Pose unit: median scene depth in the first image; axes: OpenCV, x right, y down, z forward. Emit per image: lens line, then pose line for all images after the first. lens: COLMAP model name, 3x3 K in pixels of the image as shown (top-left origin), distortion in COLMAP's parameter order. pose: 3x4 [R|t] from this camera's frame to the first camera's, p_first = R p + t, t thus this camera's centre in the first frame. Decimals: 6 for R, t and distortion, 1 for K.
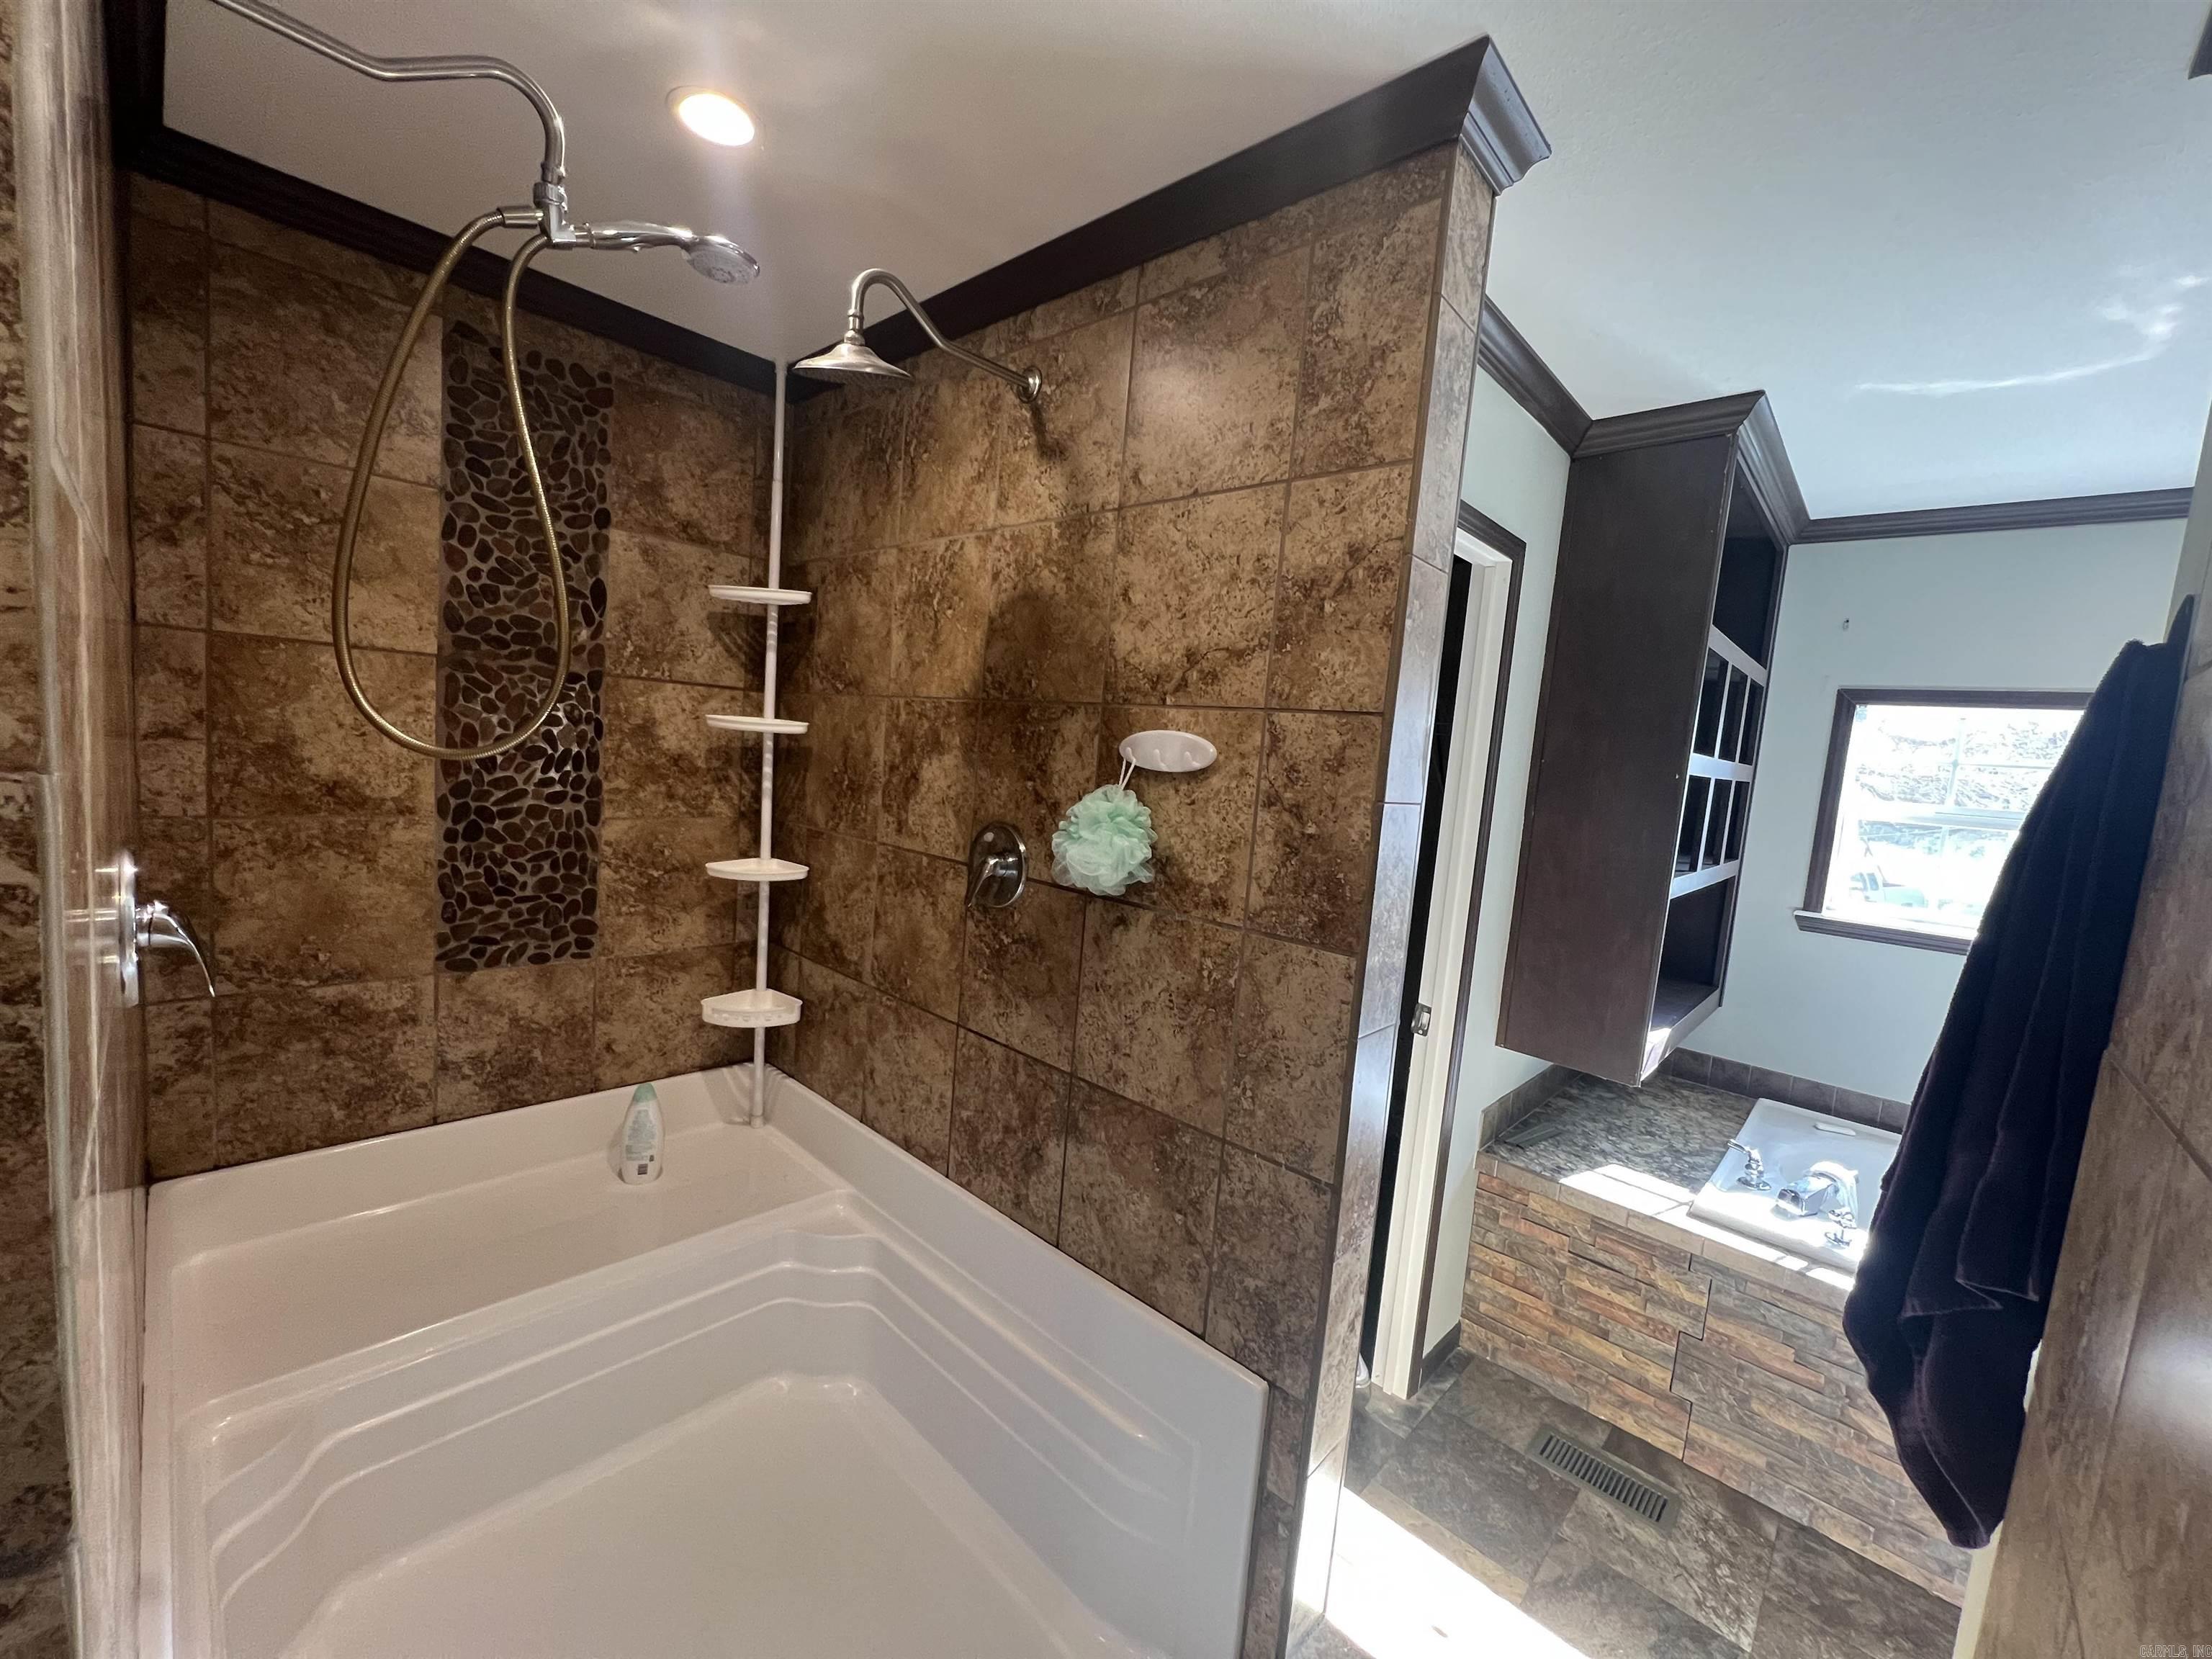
lens RADIAL K [[884.0, 0, 1099.8], [0, 884.0, 826.8], [0, 0, 1]] dist [-0.003021, 0.000580]
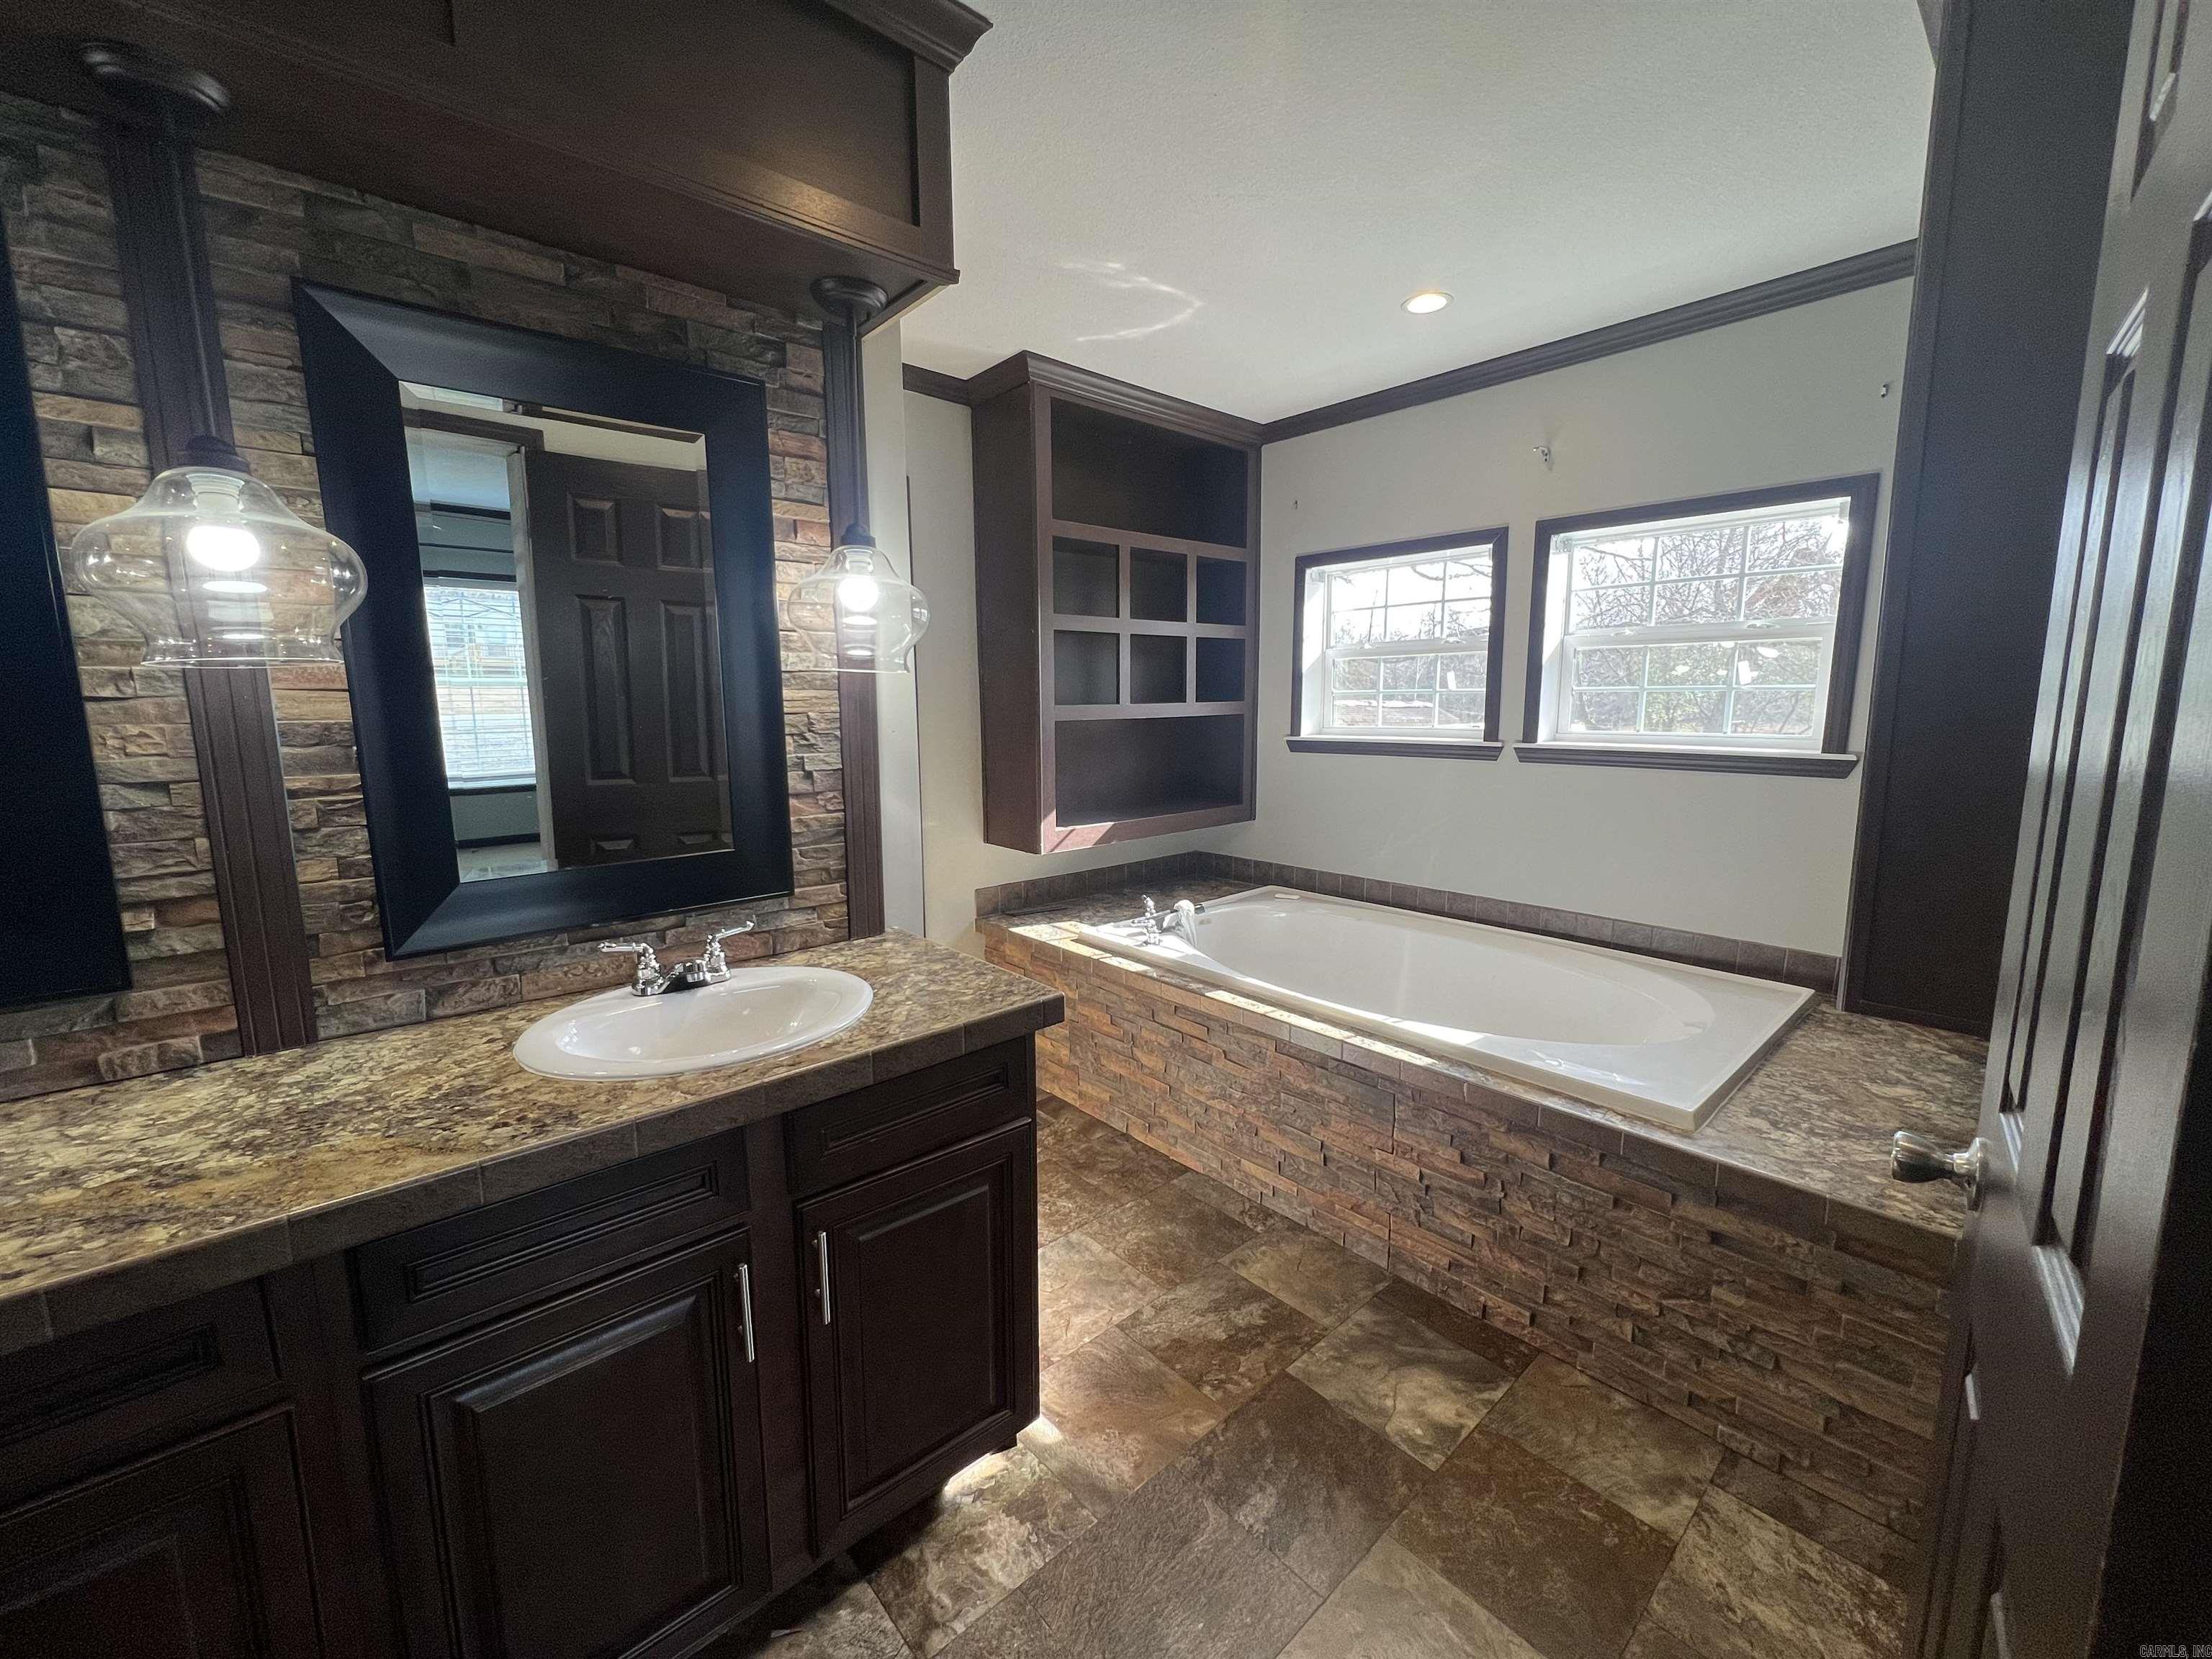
lens RADIAL K [[884.0, 0, 1099.8], [0, 884.0, 826.8], [0, 0, 1]] dist [-0.003021, 0.000580]
pose [[0.992183, -0.076504, -0.098590, 0.918752], [0.081051, 0.995784, 0.042961, 0.213135], [0.094888, -0.050616, 0.994200, -0.429141]]
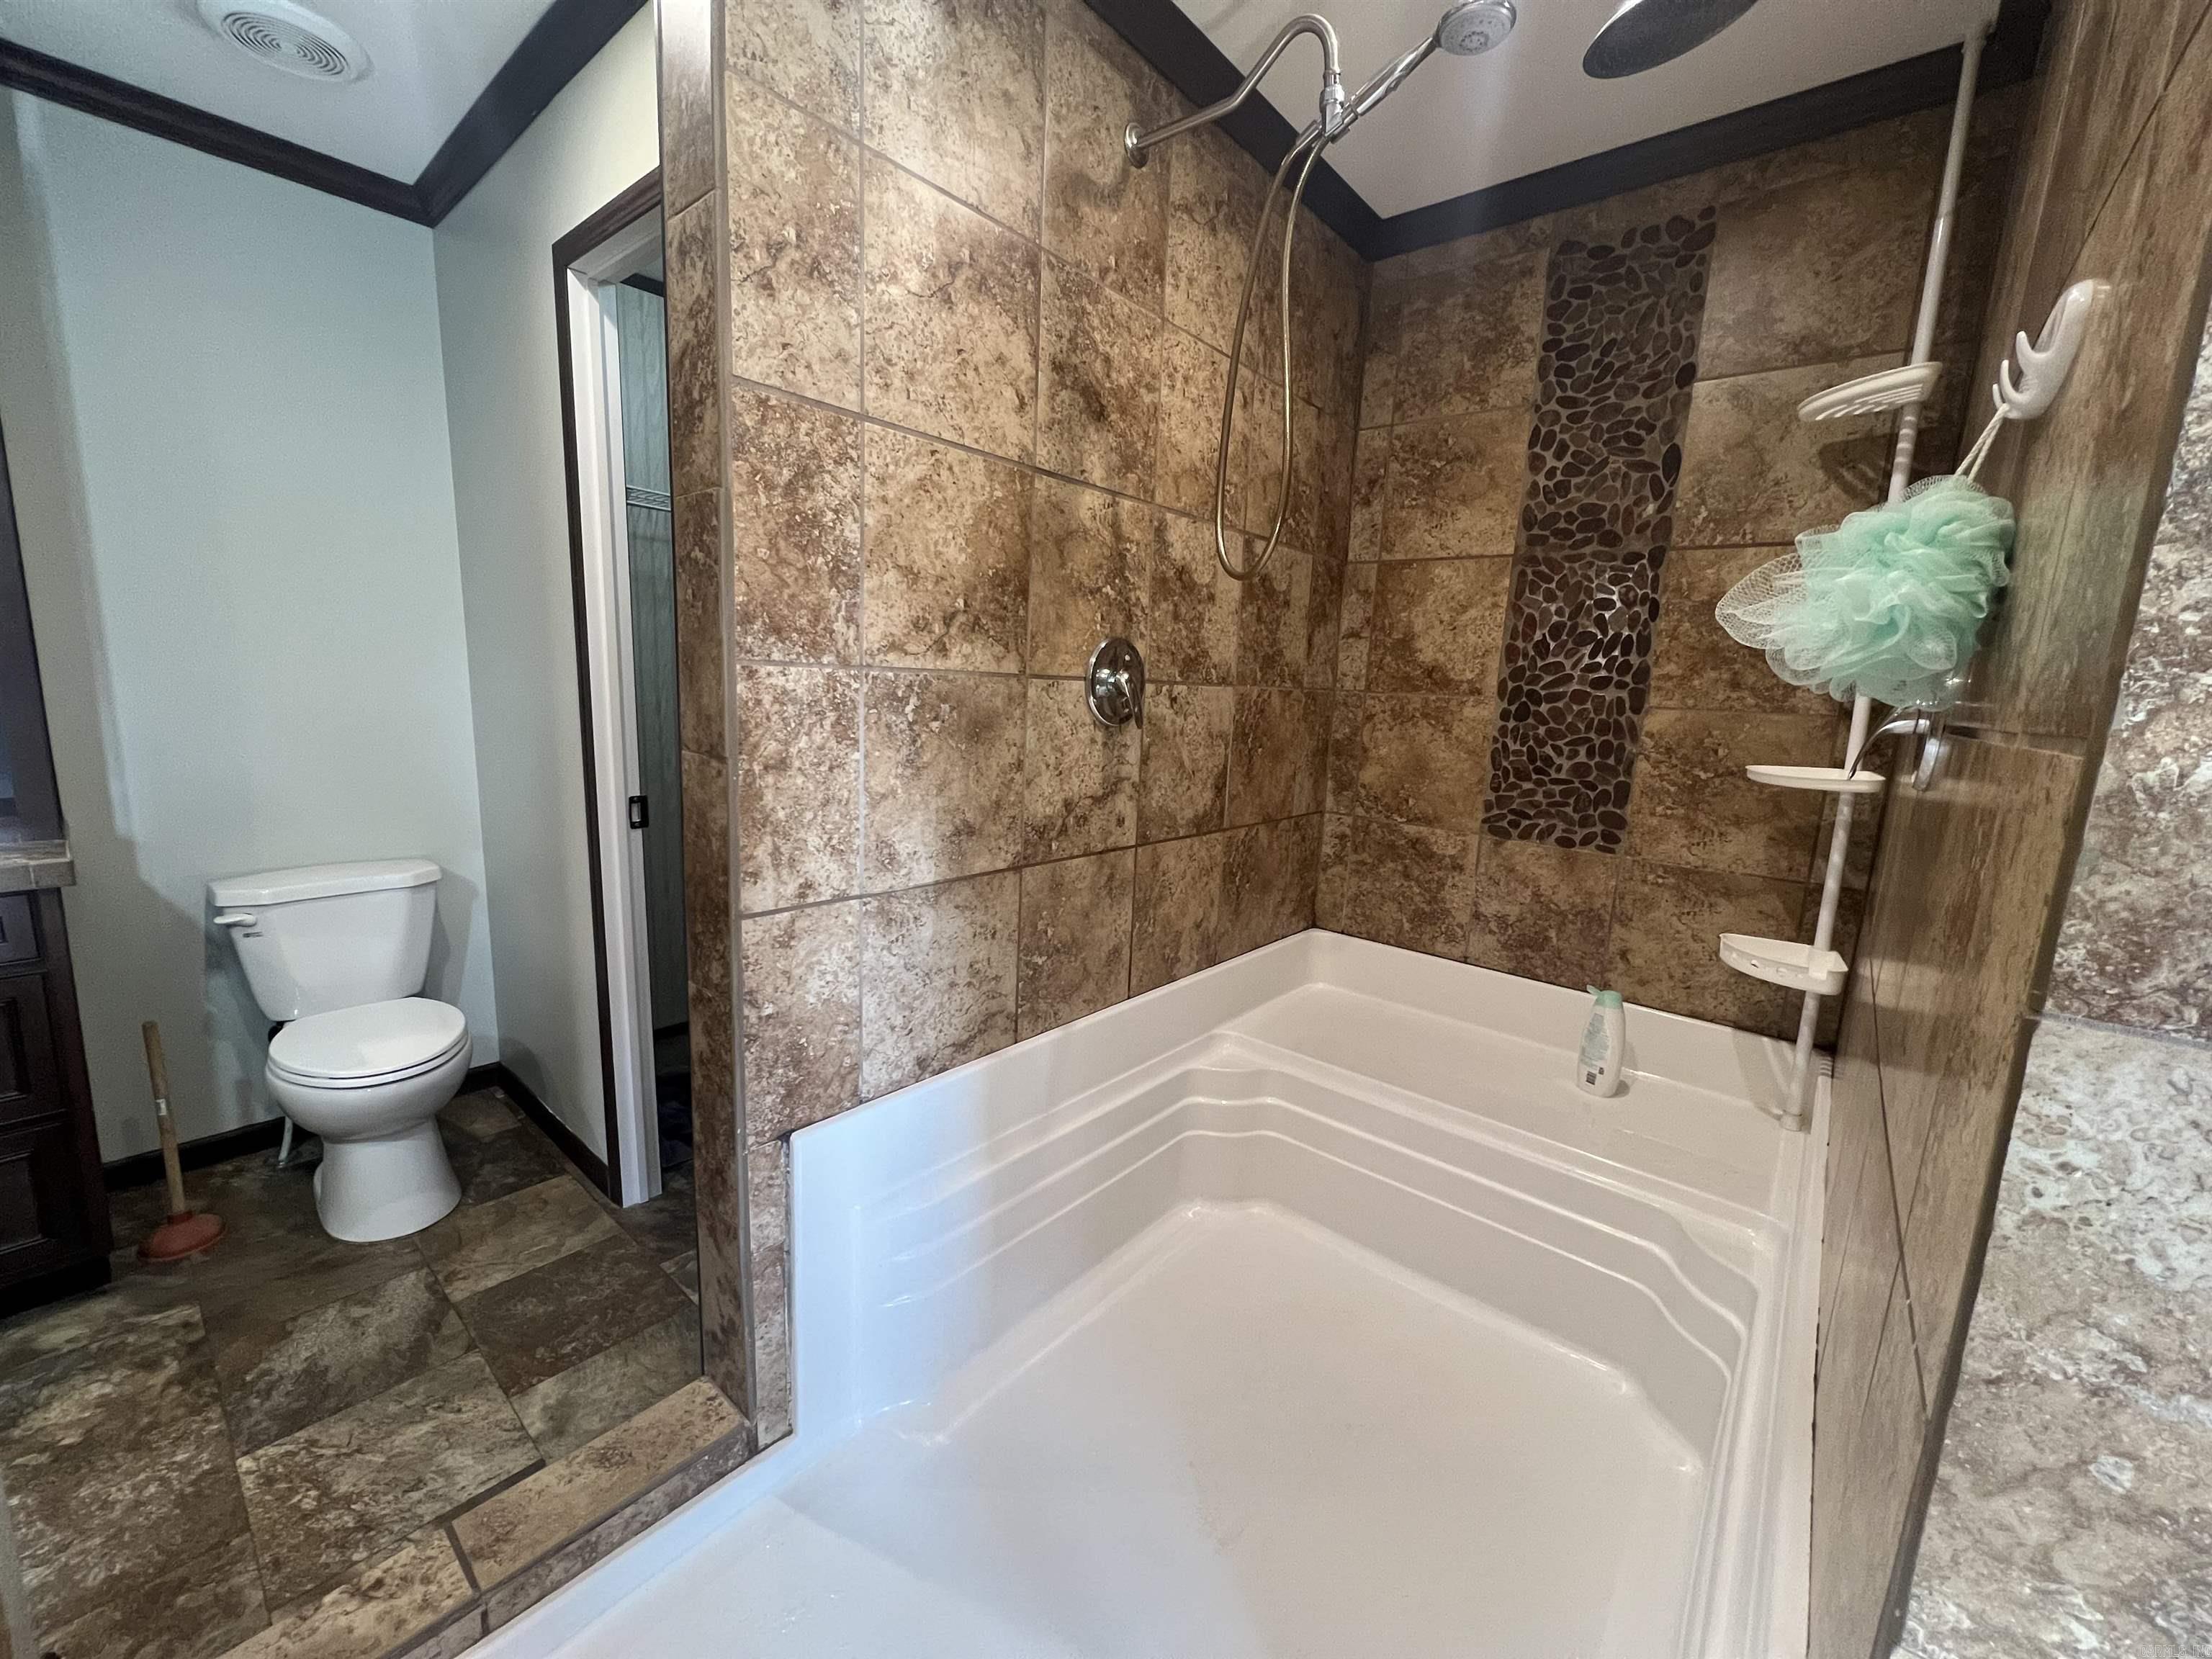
lens RADIAL K [[884.0, 0, 1099.8], [0, 884.0, 826.8], [0, 0, 1]] dist [-0.003021, 0.000580]
pose [[0.054048, 0.090487, -0.994430, 0.366634], [-0.130986, 0.987922, 0.082776, 0.121044], [0.989910, 0.125783, 0.065248, 0.406948]]
